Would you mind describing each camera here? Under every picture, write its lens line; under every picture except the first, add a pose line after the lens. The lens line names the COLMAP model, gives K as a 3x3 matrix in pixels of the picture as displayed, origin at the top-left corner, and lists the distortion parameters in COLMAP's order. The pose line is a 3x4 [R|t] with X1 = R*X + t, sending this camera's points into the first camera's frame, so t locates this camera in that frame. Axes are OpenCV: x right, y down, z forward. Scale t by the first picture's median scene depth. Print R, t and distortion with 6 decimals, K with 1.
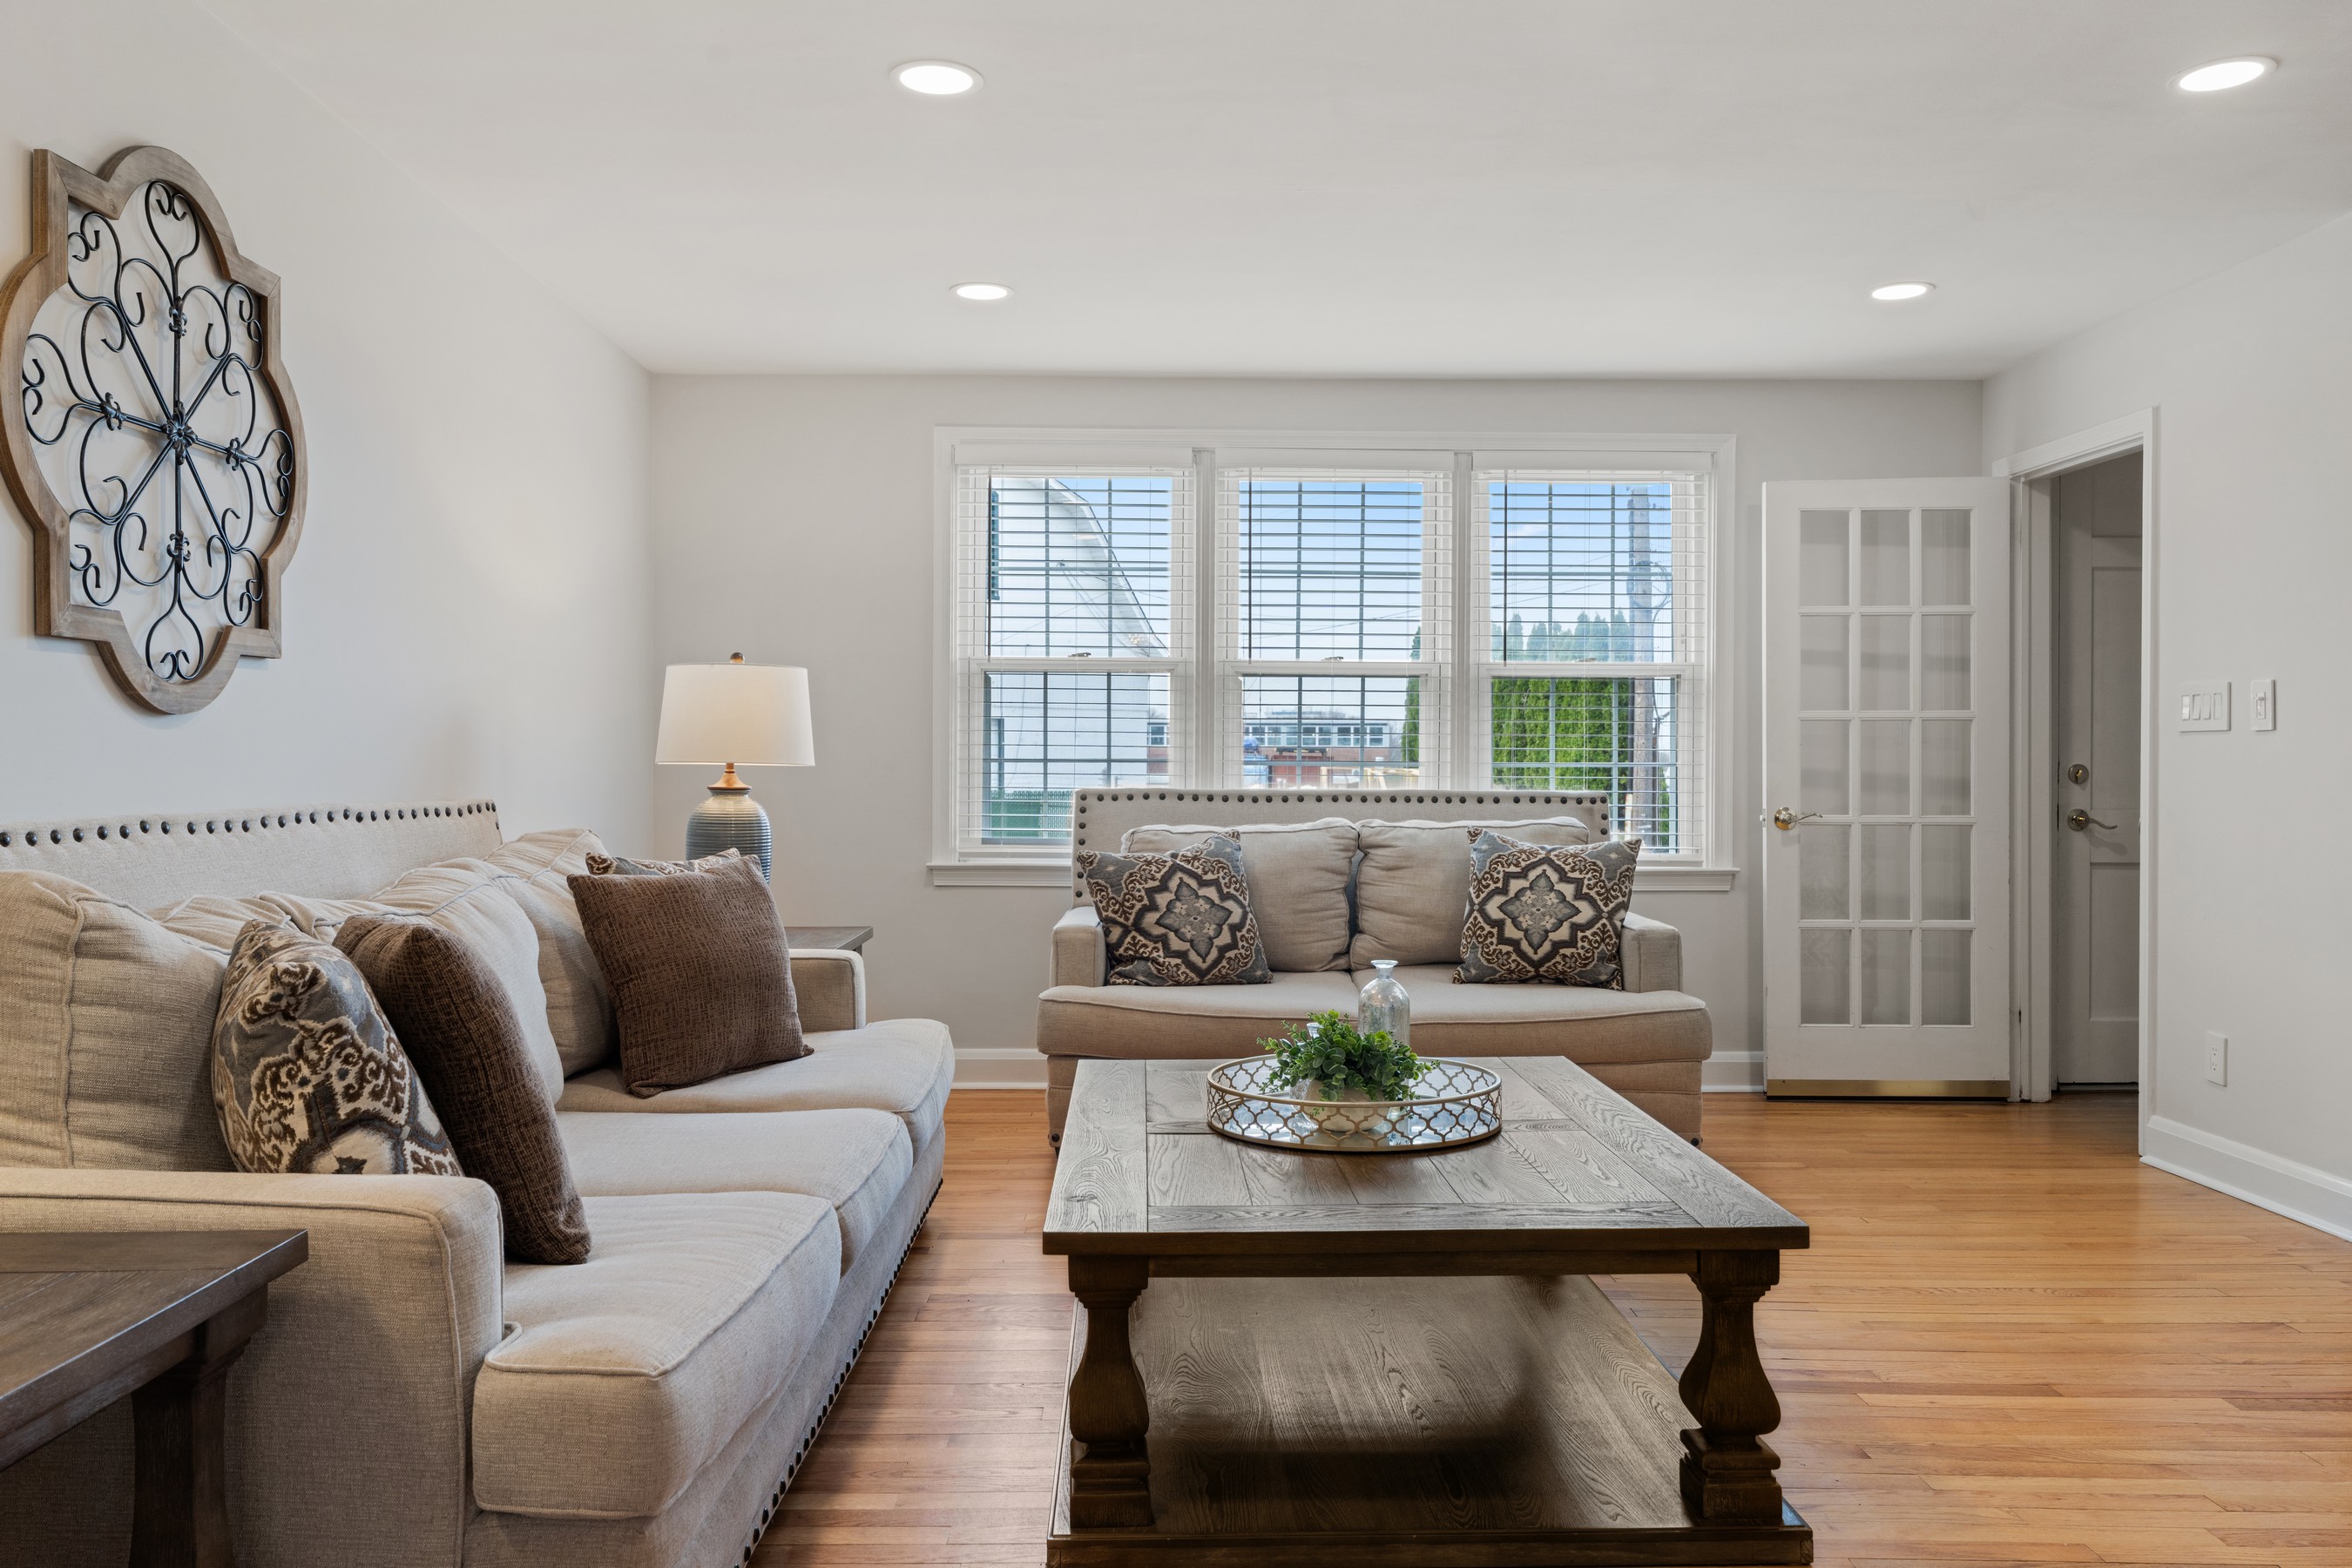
lens RADIAL K [[1758.7, 0, 1177.3], [0, 1758.7, 774.7], [0, 0, 1]] dist [0.000664, 0.008479]
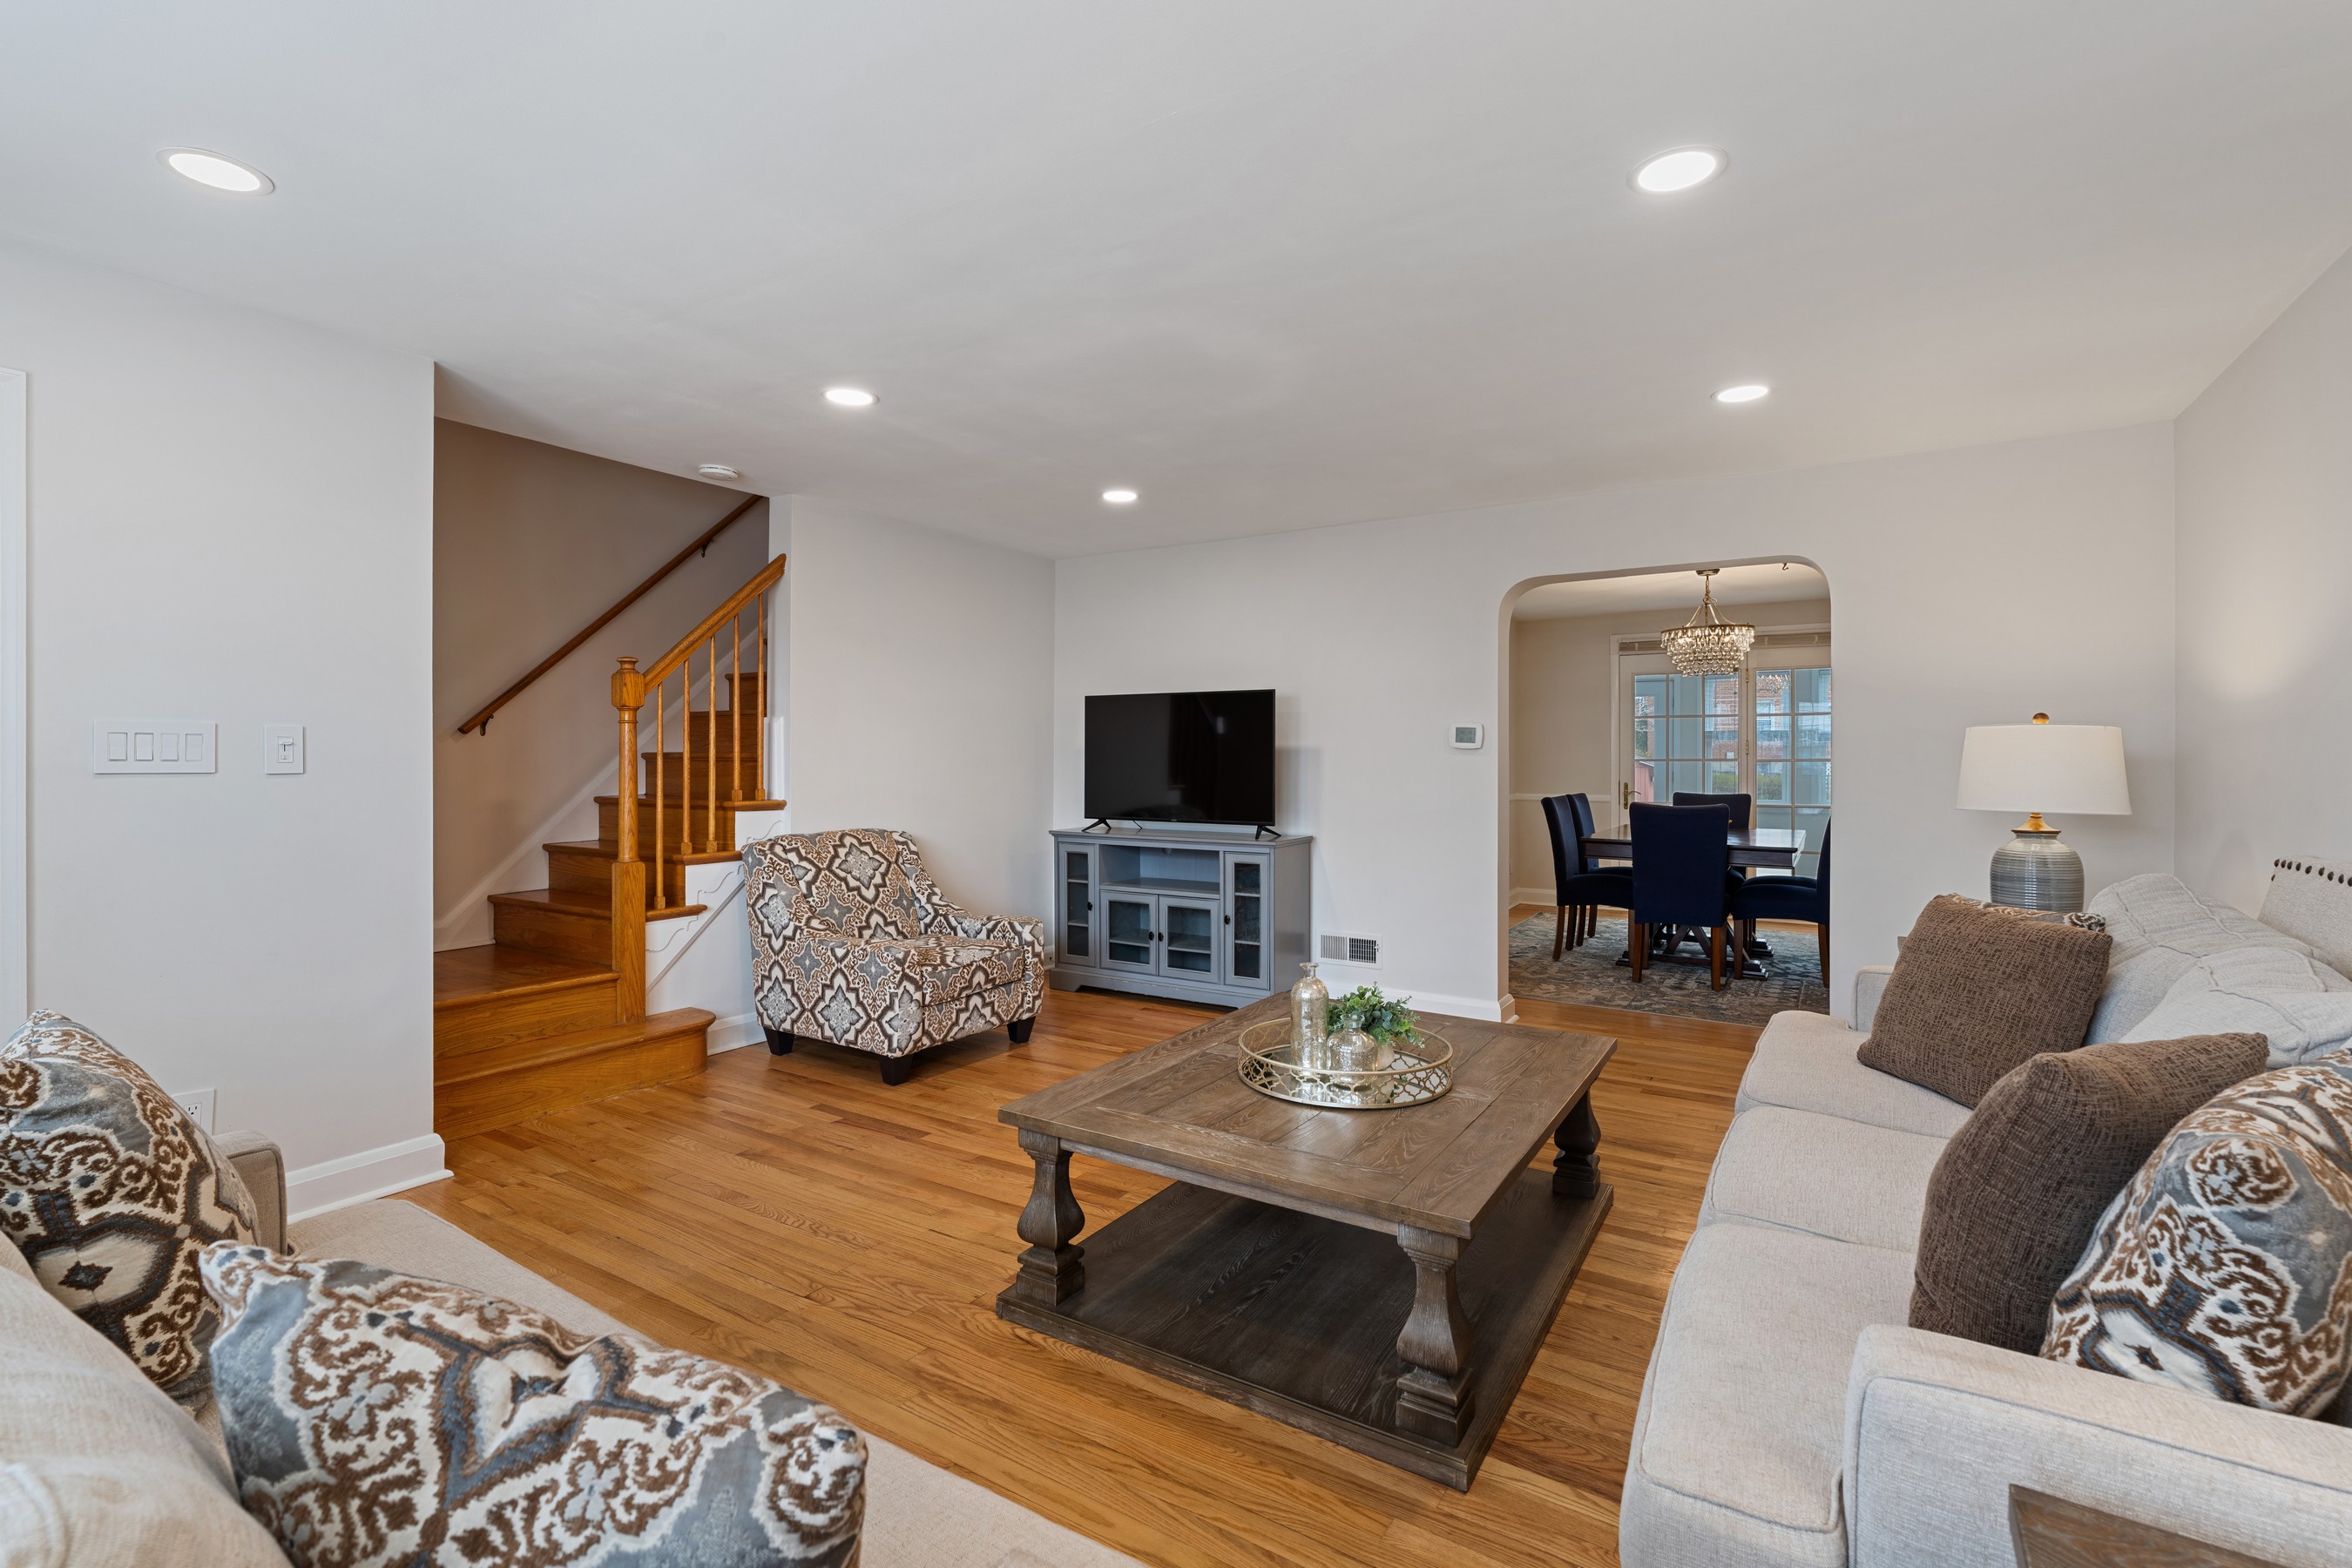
lens RADIAL K [[1071.5, 0, 1162.9], [0, 1071.5, 770.6], [0, 0, 1]] dist [-0.009730, 0.003835]
pose [[-0.834338, -0.013219, 0.551094, -0.153402], [-0.004067, 0.999833, 0.017826, -0.036713], [-0.551238, 0.012631, -0.834253, 1.128566]]
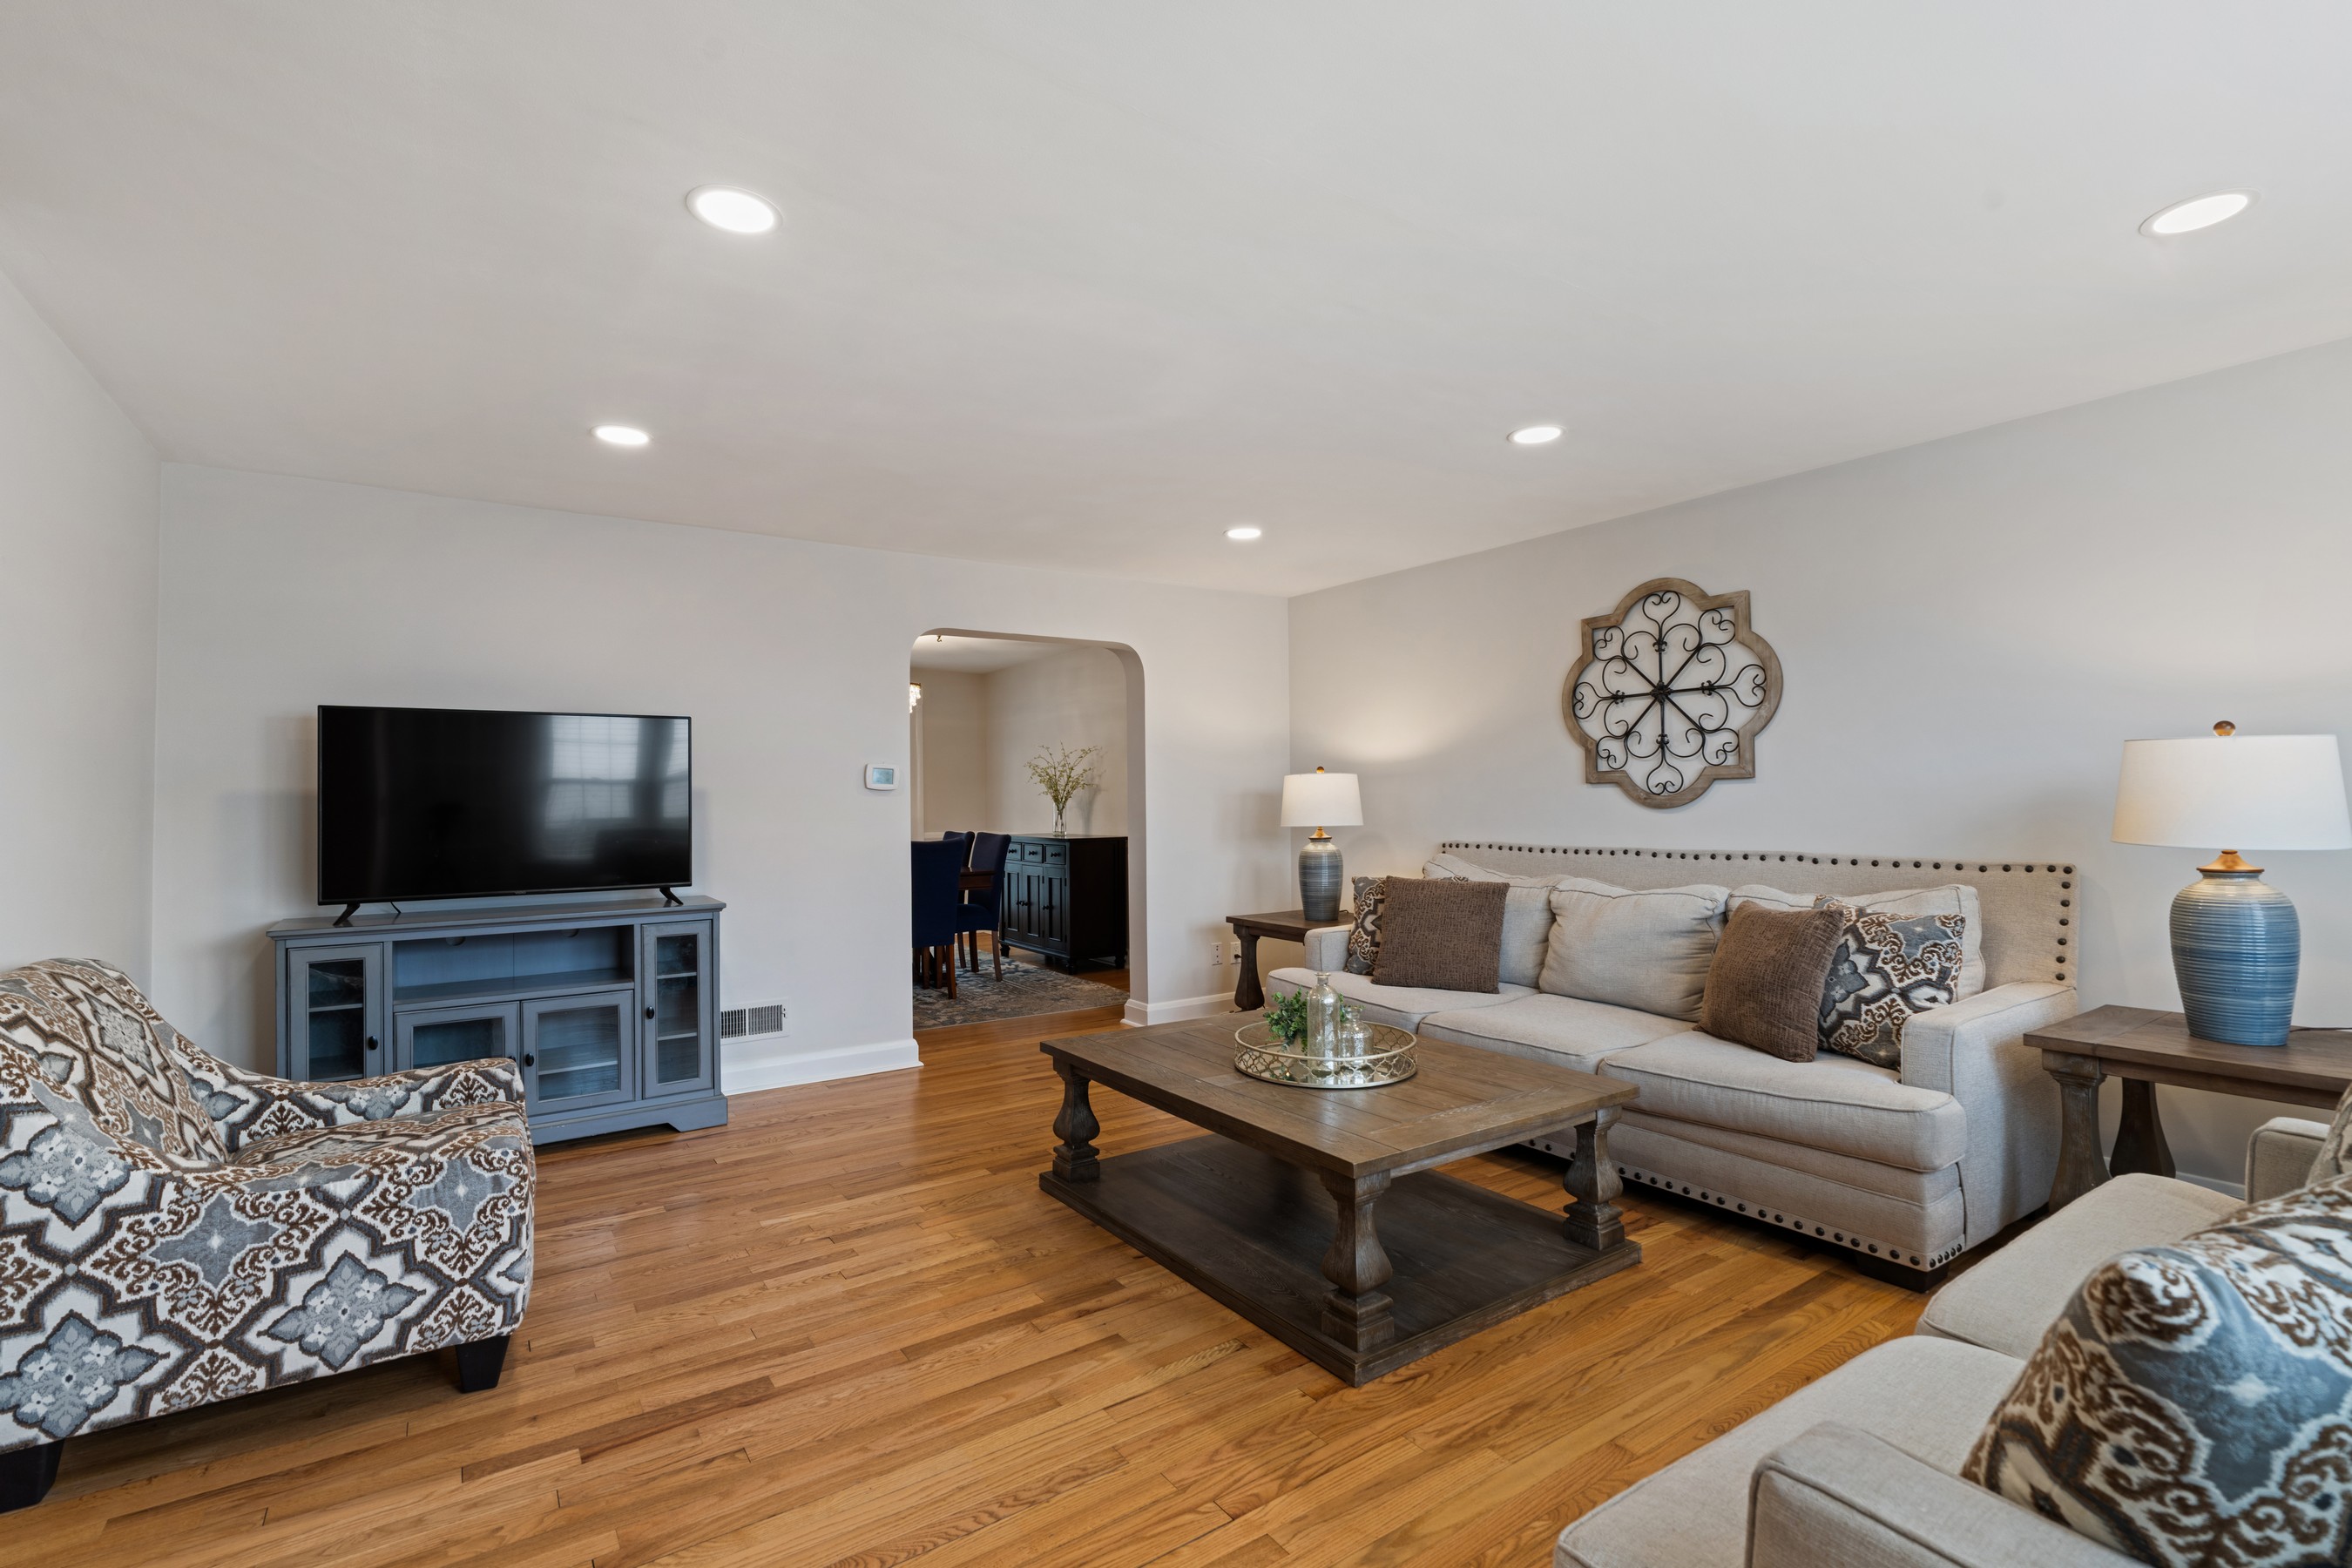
lens RADIAL K [[1071.5, 0, 1175.9], [0, 1071.5, 785.2], [0, 0, 1]] dist [-0.009730, 0.003835]
pose [[-0.832110, -0.001745, -0.554608, 0.479809], [0.004788, 0.999935, -0.010329, -0.033060], [0.554590, -0.011250, -0.832047, 1.109438]]
